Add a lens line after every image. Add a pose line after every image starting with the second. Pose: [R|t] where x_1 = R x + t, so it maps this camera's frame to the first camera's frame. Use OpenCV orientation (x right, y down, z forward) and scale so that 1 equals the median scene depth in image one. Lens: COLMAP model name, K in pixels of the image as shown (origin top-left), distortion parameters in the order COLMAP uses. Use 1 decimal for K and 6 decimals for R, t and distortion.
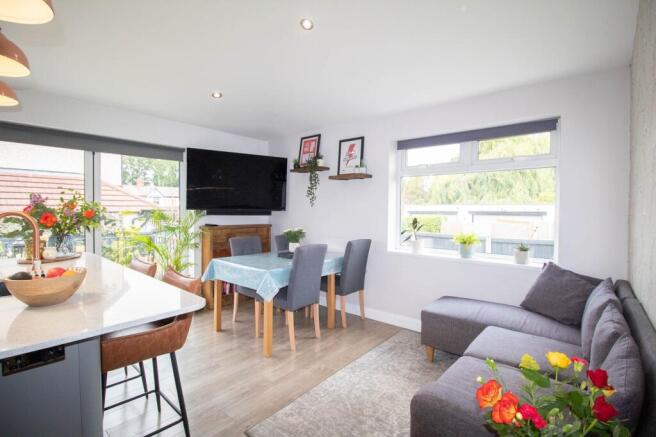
lens RADIAL K [[306.6, 0, 328.0], [0, 306.6, 218.5], [0, 0, 1]] dist [0.001413, -0.014519]
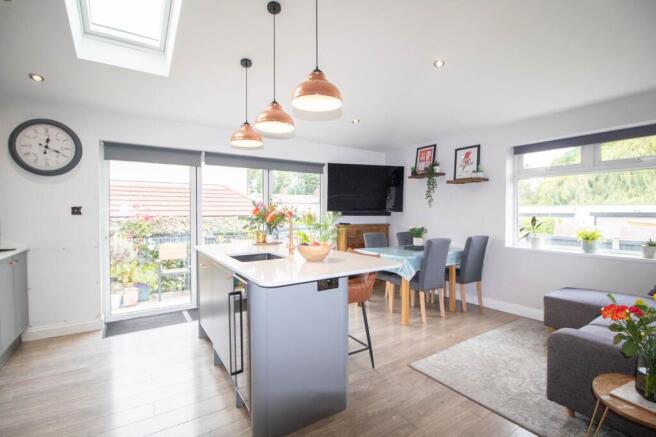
lens RADIAL K [[306.6, 0, 328.0], [0, 306.6, 218.5], [0, 0, 1]] dist [0.001413, -0.014519]
pose [[0.961316, -0.004216, -0.275416, -0.111791], [0.000806, 0.999922, -0.012496, 0.016935], [0.275447, 0.011790, 0.961244, -0.230553]]
